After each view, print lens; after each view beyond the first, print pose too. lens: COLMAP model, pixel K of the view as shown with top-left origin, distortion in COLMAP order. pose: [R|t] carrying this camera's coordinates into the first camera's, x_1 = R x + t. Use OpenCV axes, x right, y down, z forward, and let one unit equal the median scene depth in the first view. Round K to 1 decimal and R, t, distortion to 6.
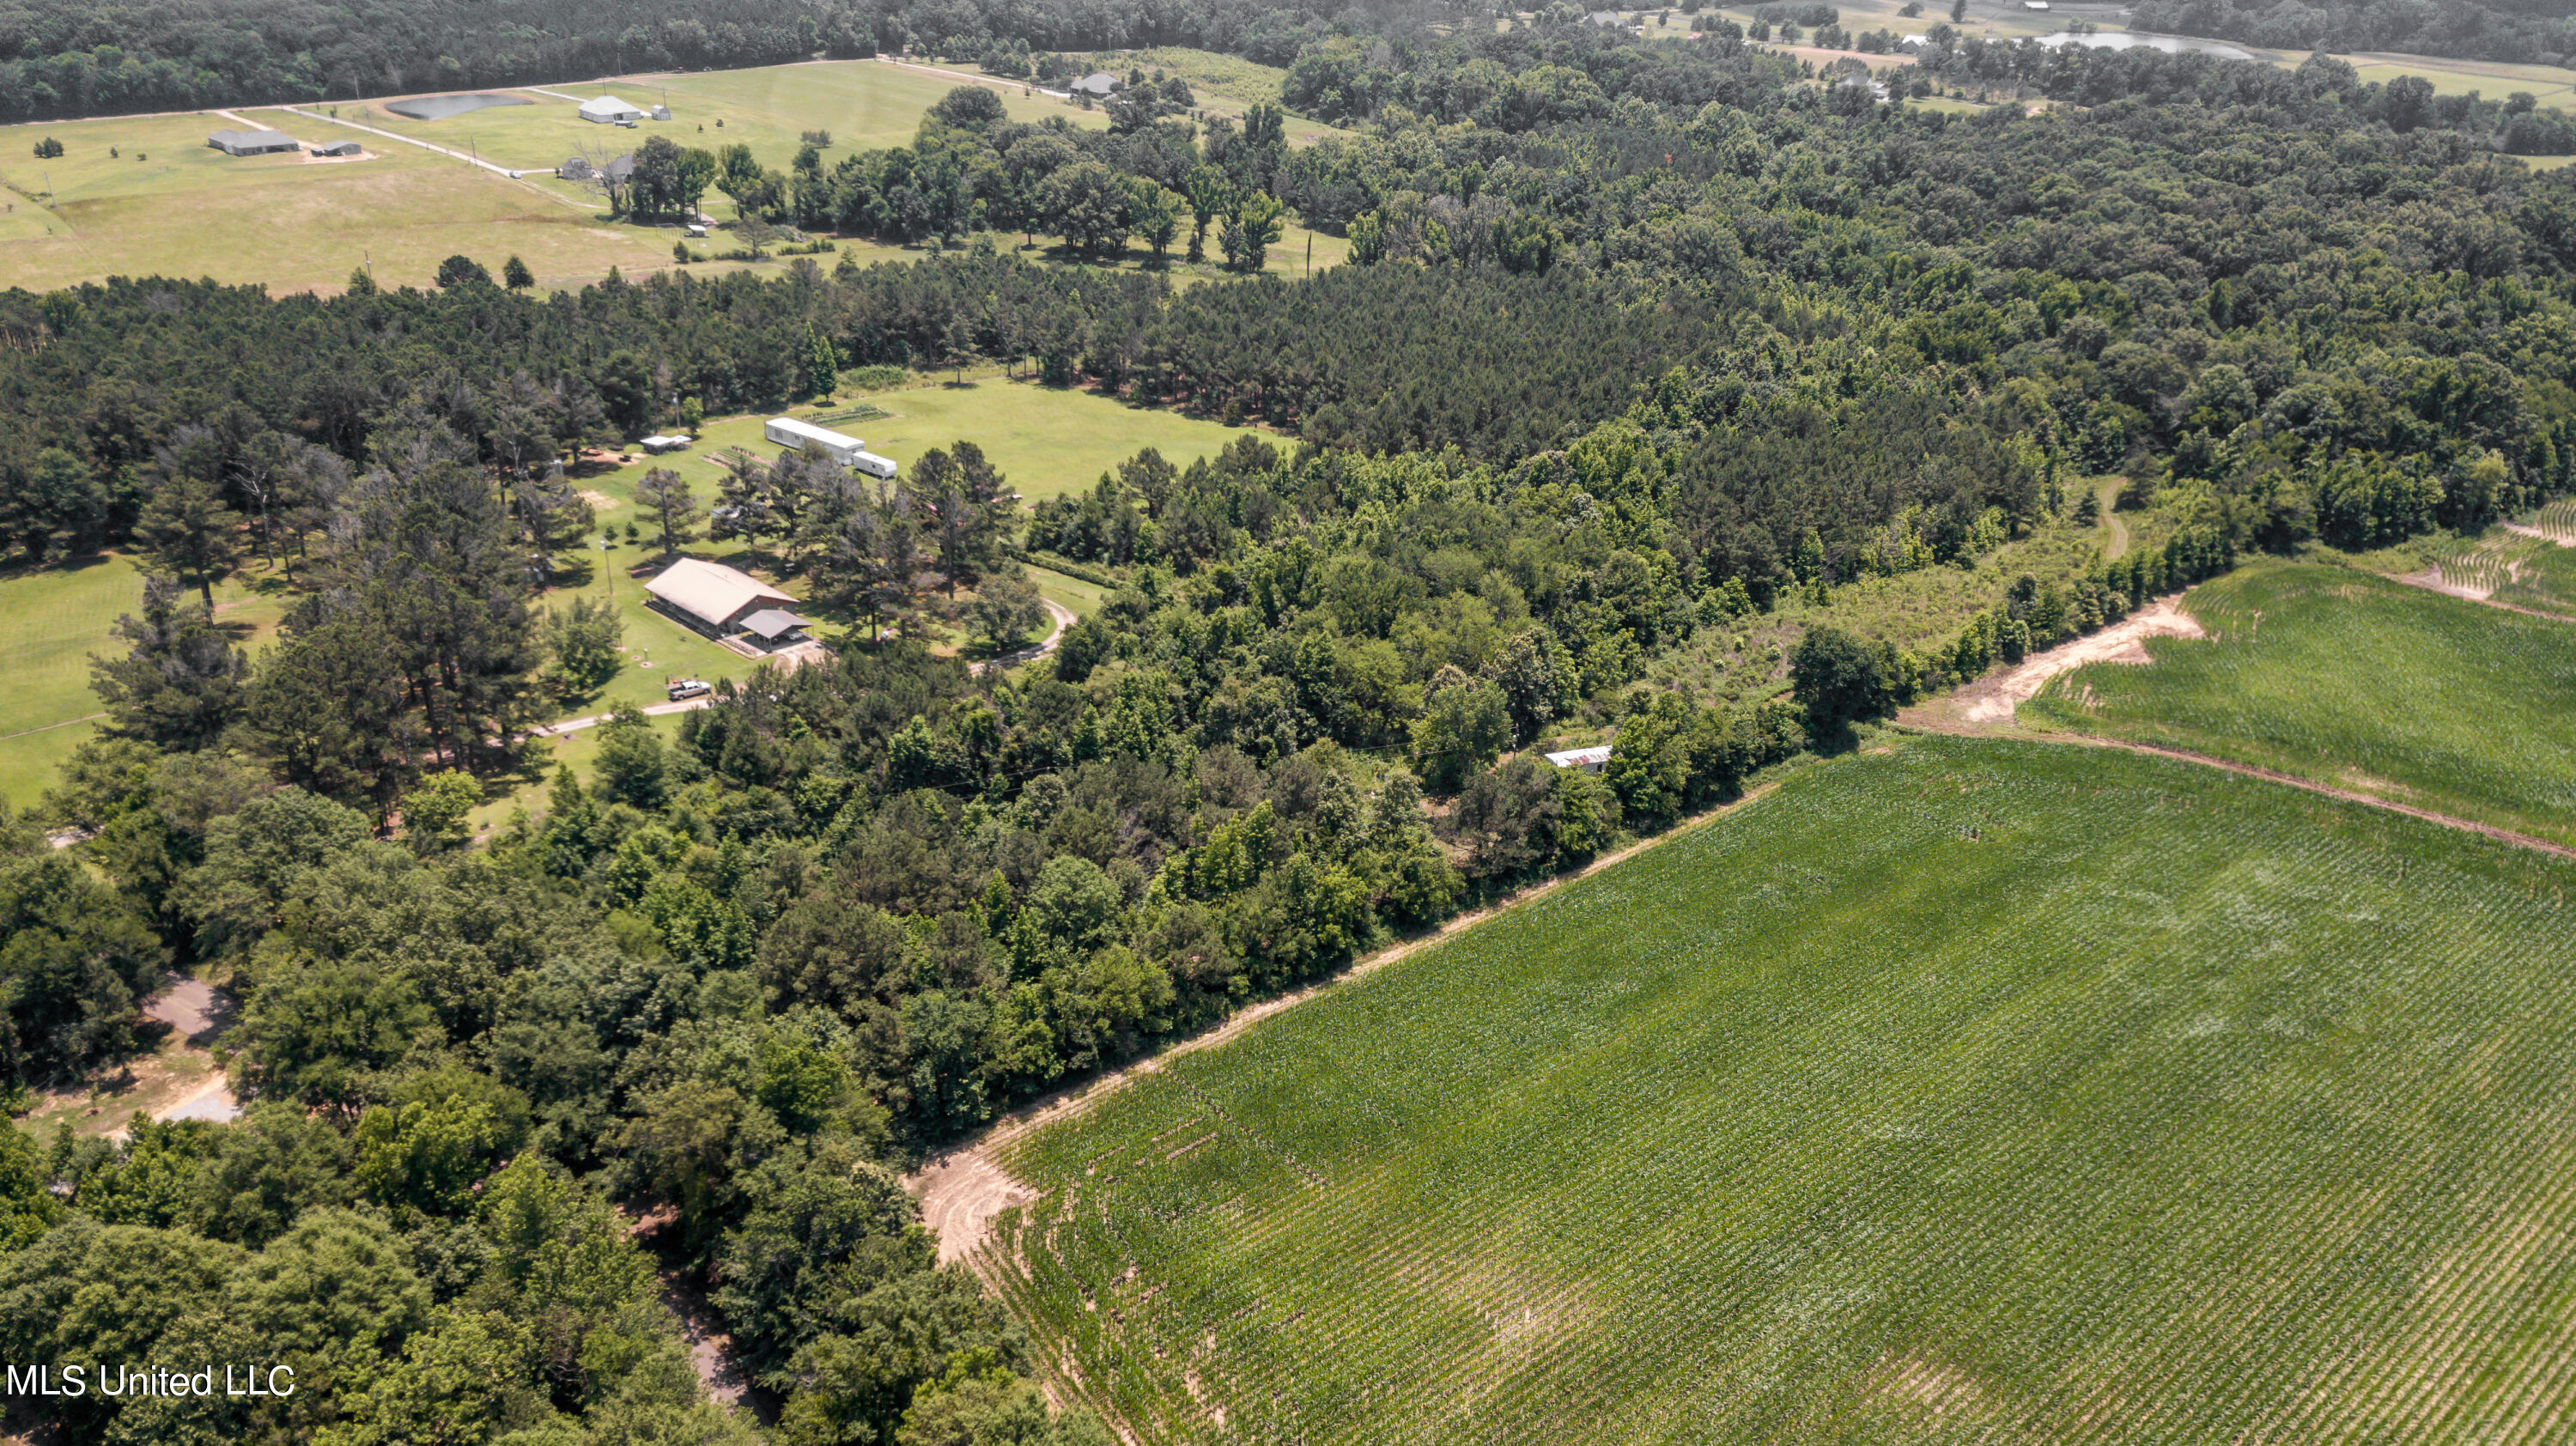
lens RADIAL K [[1972.5, 0, 1274.3], [0, 1972.5, 724.4], [0, 0, 1]] dist [0.019325, 0.015333]
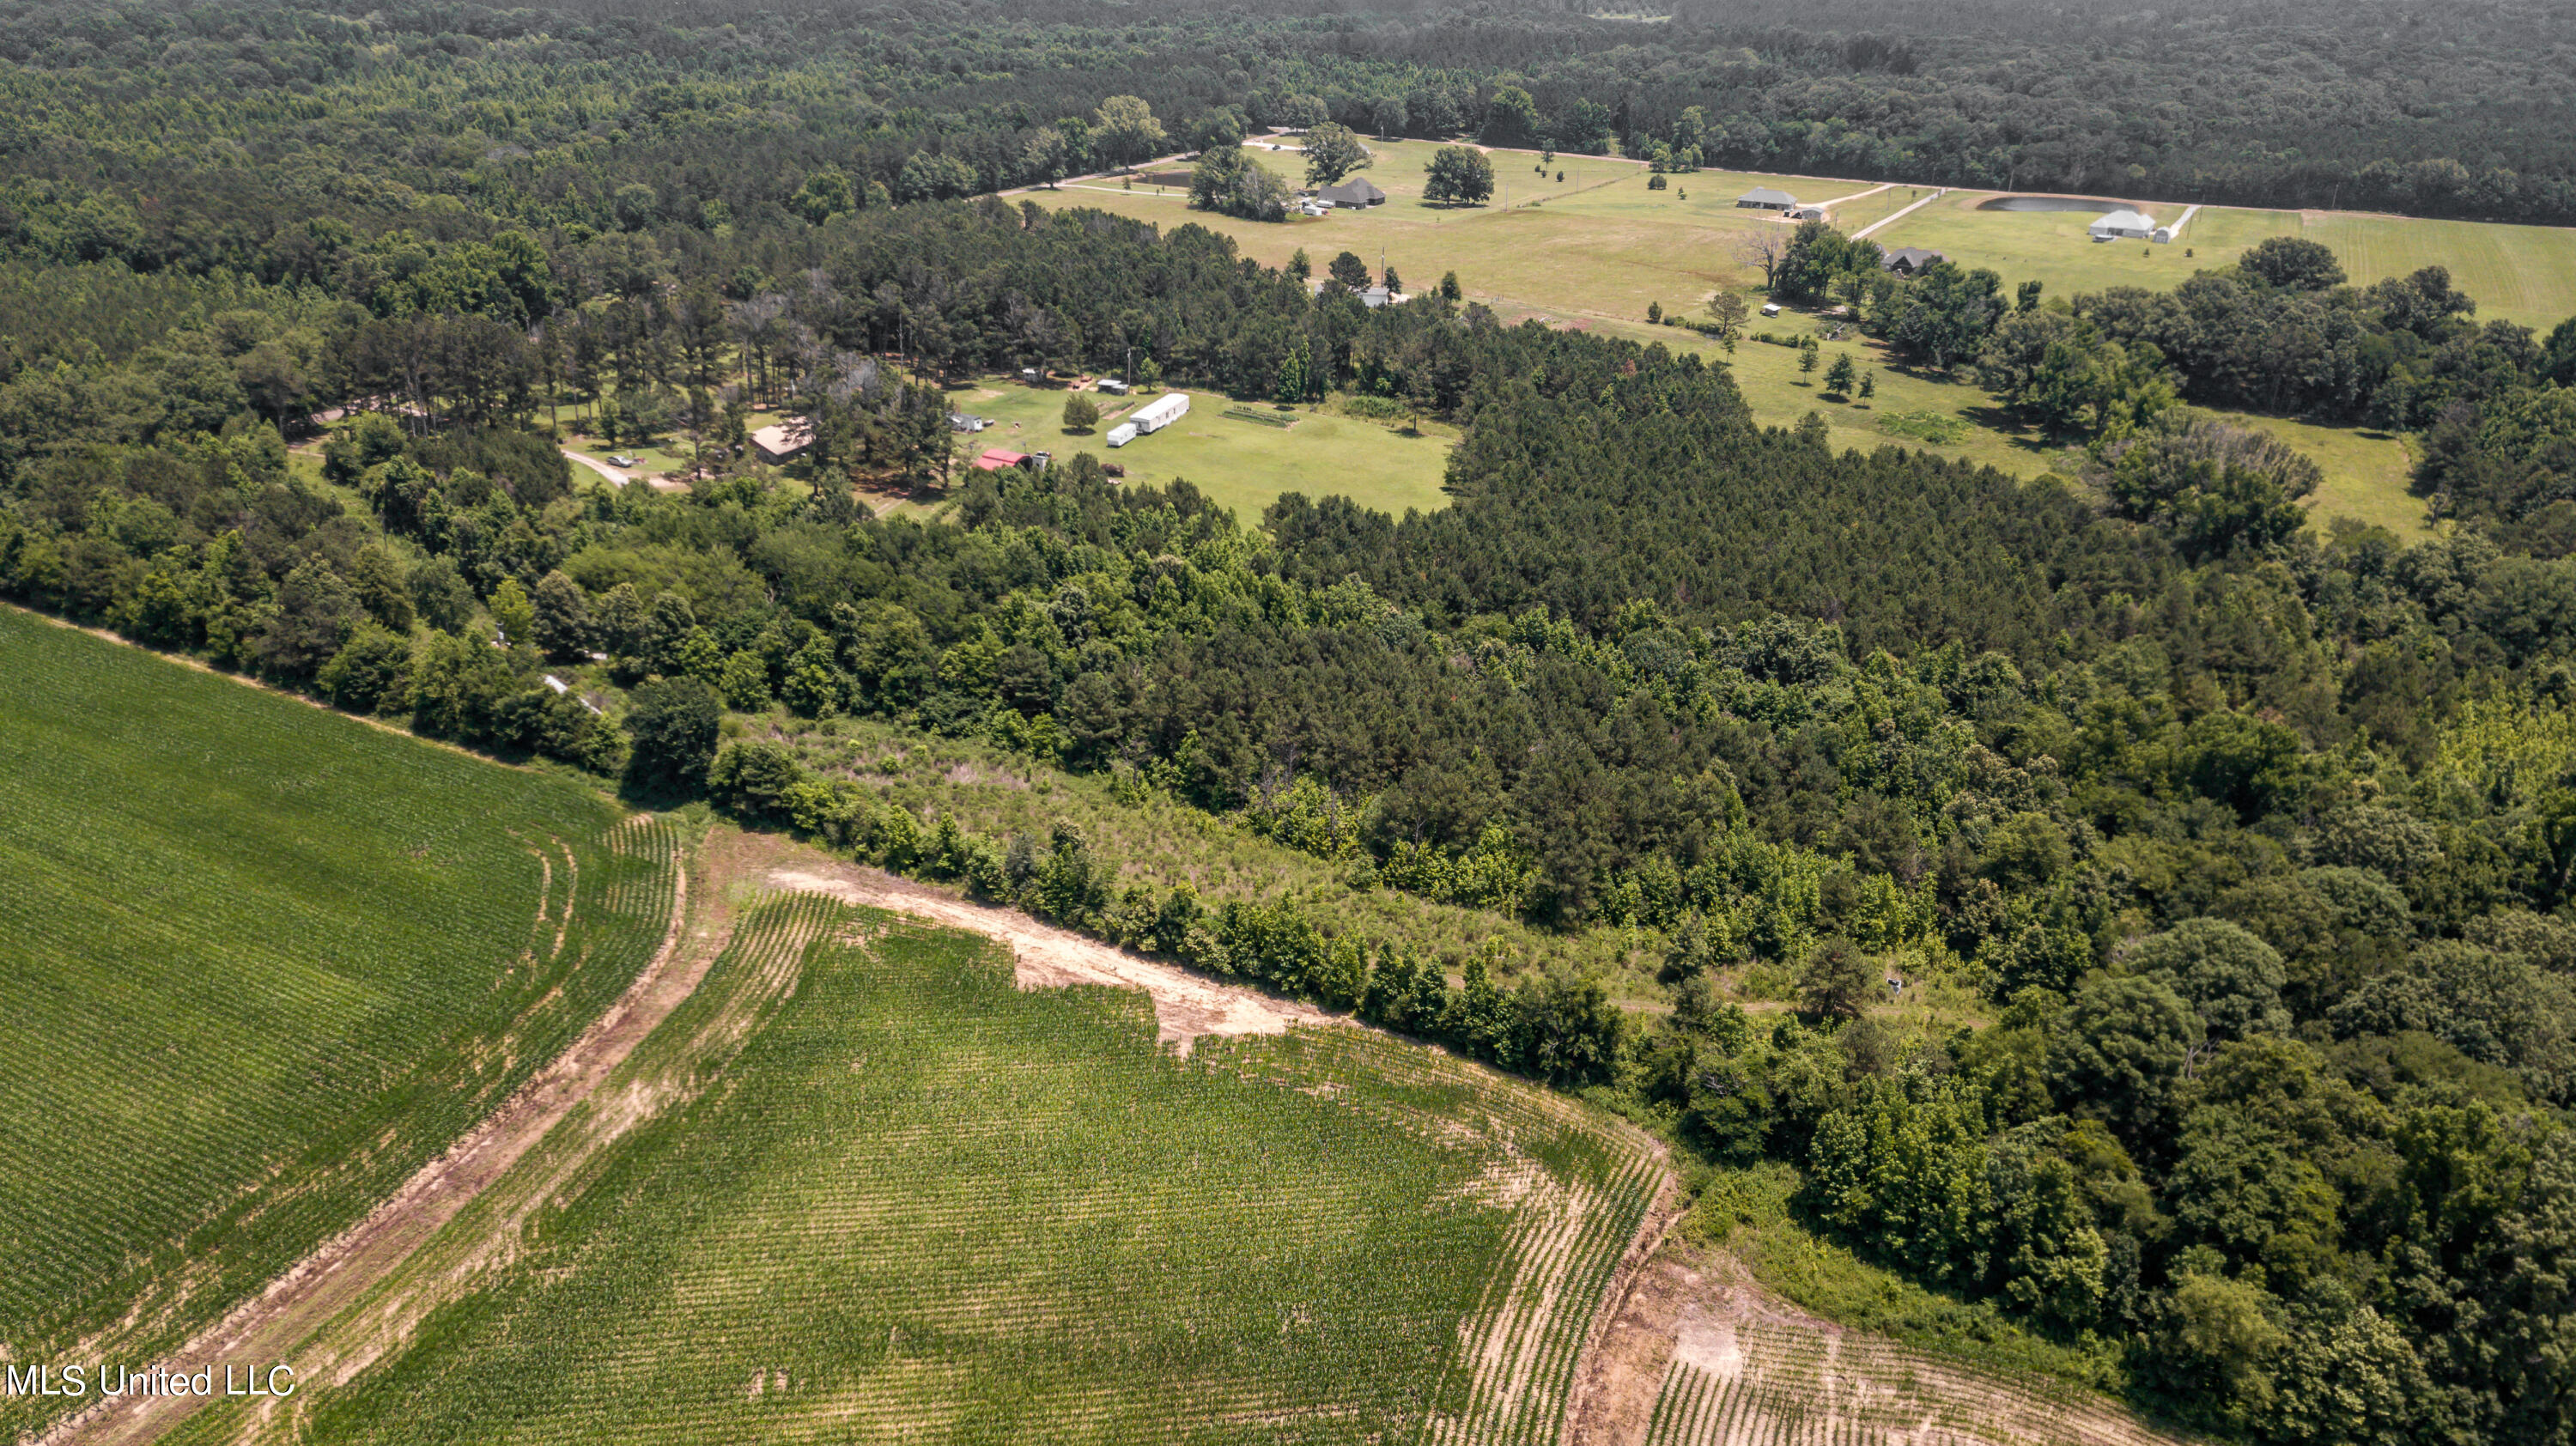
lens RADIAL K [[1972.5, 0, 1270.7], [0, 1972.5, 724.8], [0, 0, 1]] dist [0.019325, 0.015333]
pose [[0.349397, 0.357774, -0.865979, 0.855555], [-0.411029, 0.889079, 0.201480, -0.239829], [0.842008, 0.285545, 0.457697, 0.573520]]
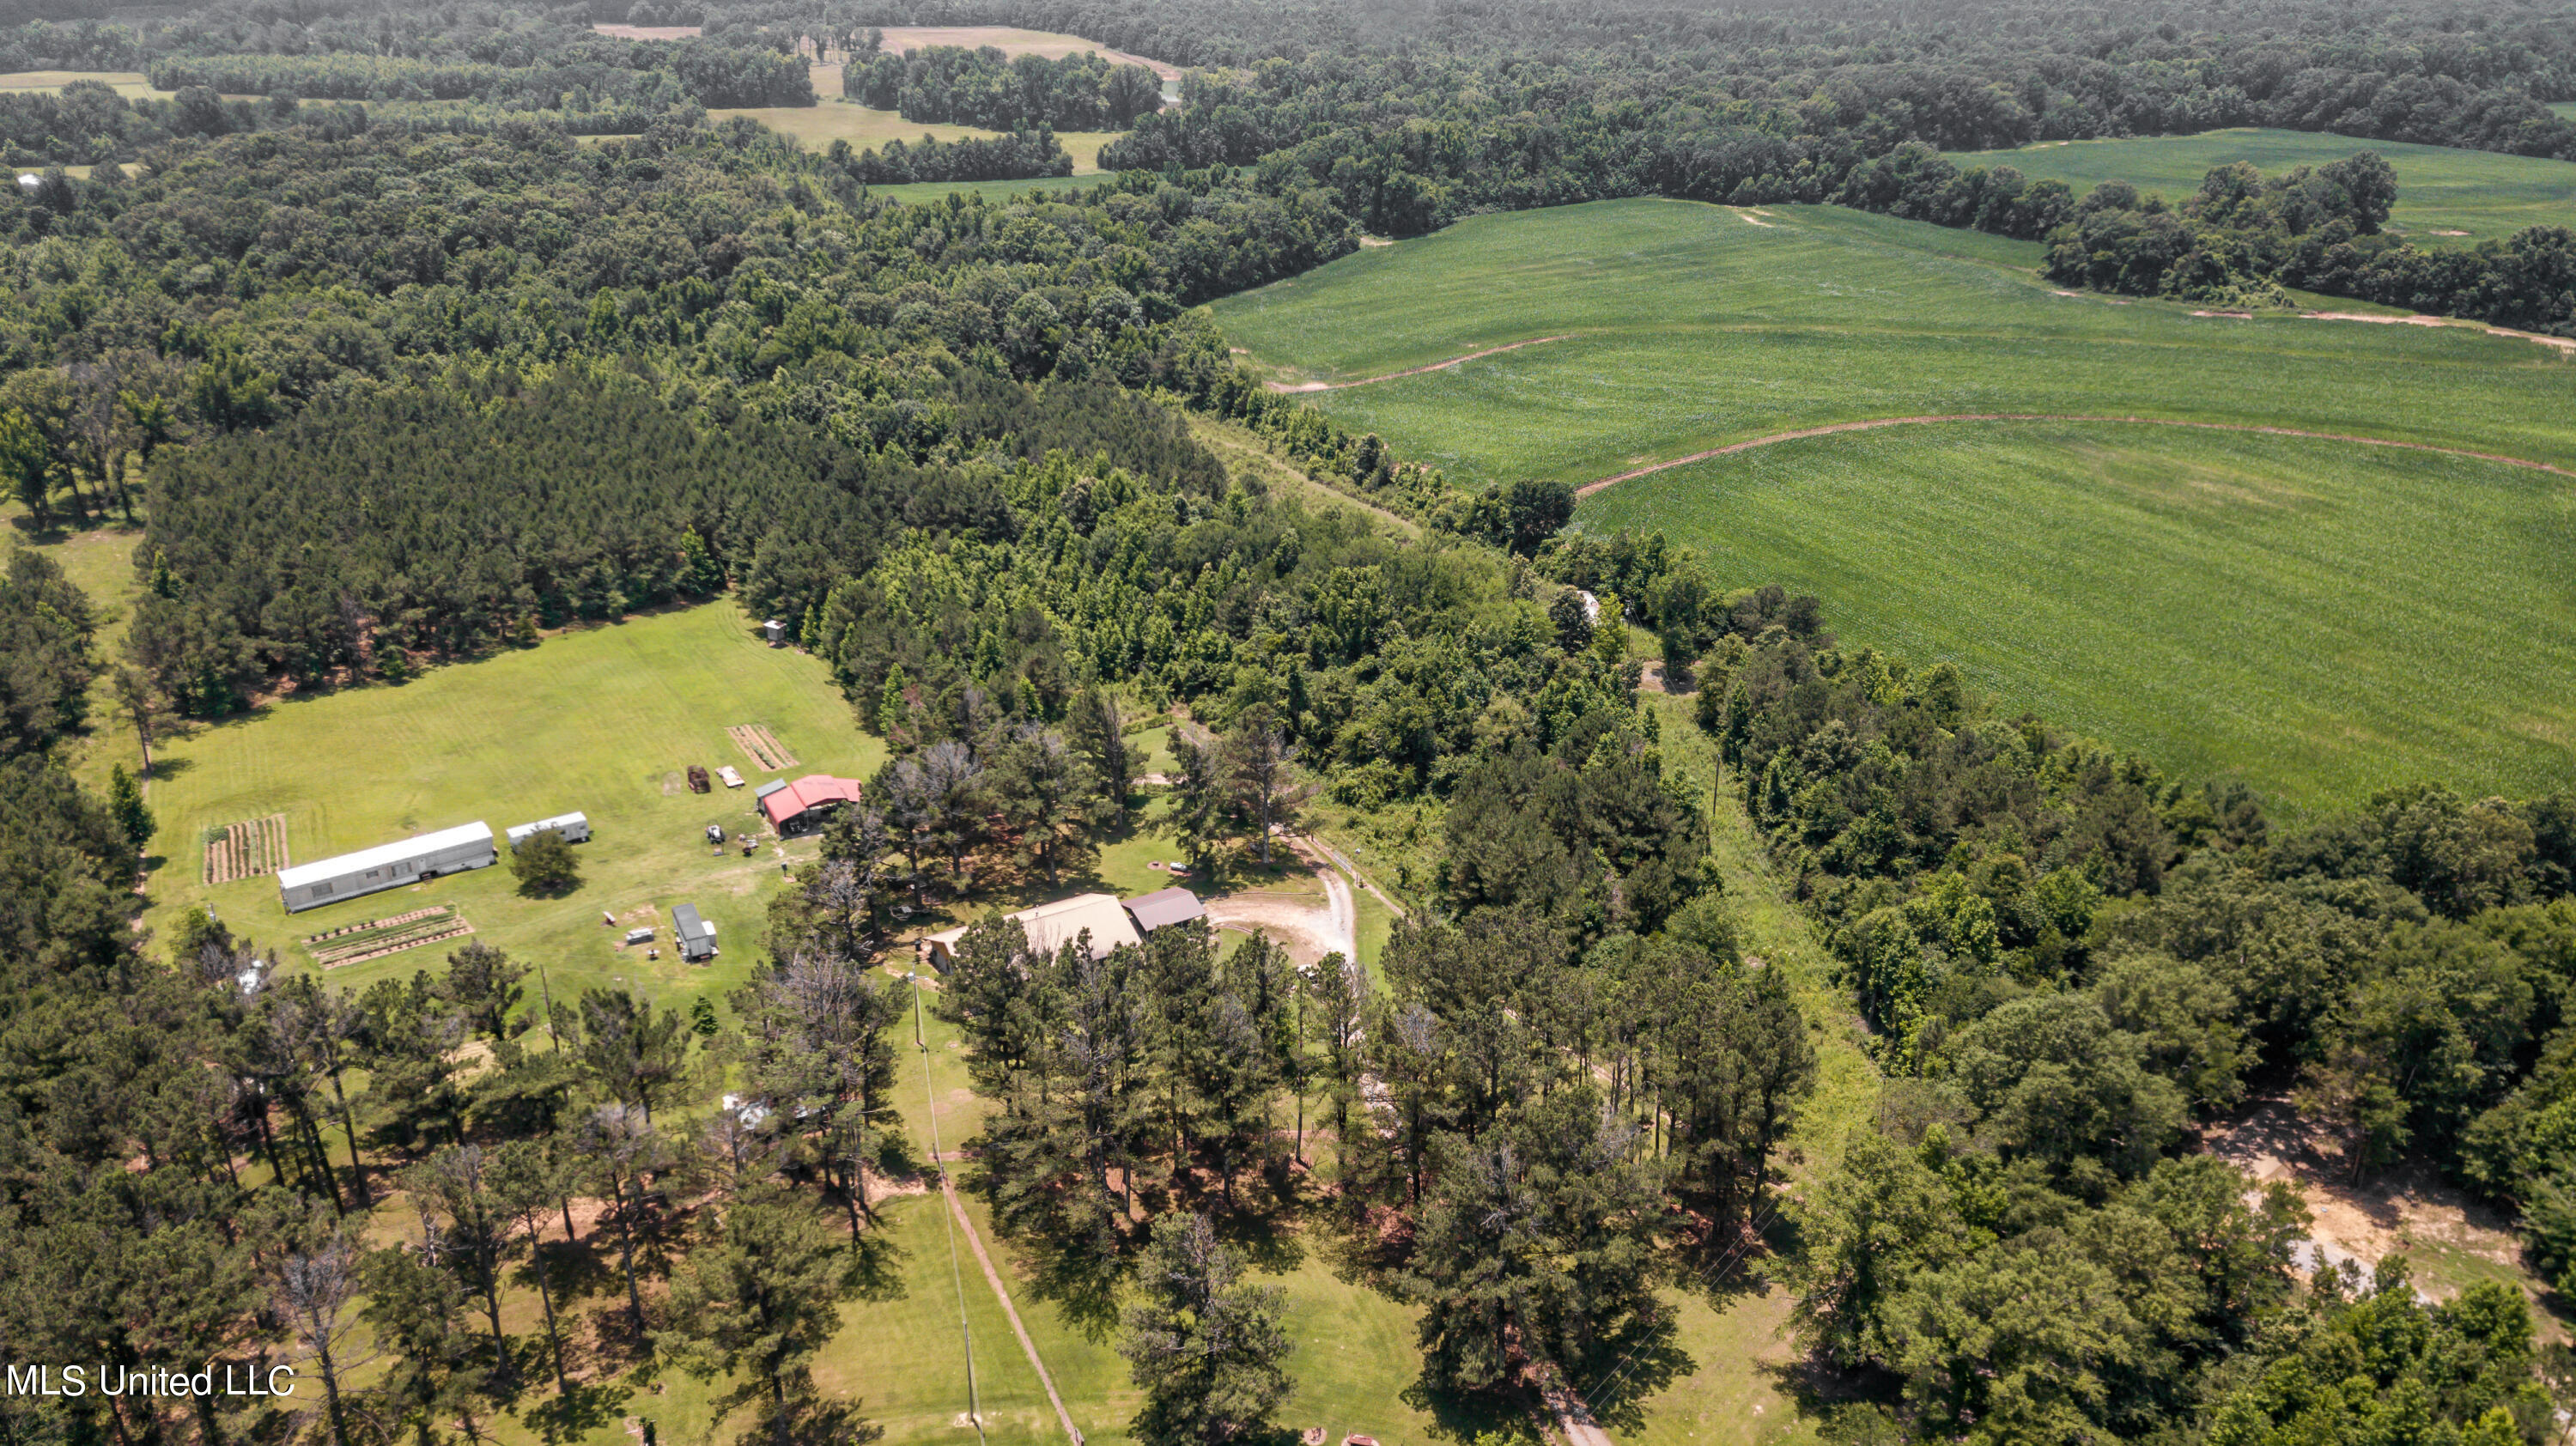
lens RADIAL K [[1972.5, 0, 1270.0], [0, 1972.5, 731.2], [0, 0, 1]] dist [0.019325, 0.015333]
pose [[0.264835, -0.411082, 0.872281, -0.693081], [0.406700, 0.867807, 0.285494, -0.246766], [-0.874332, 0.279148, 0.397013, 0.483175]]
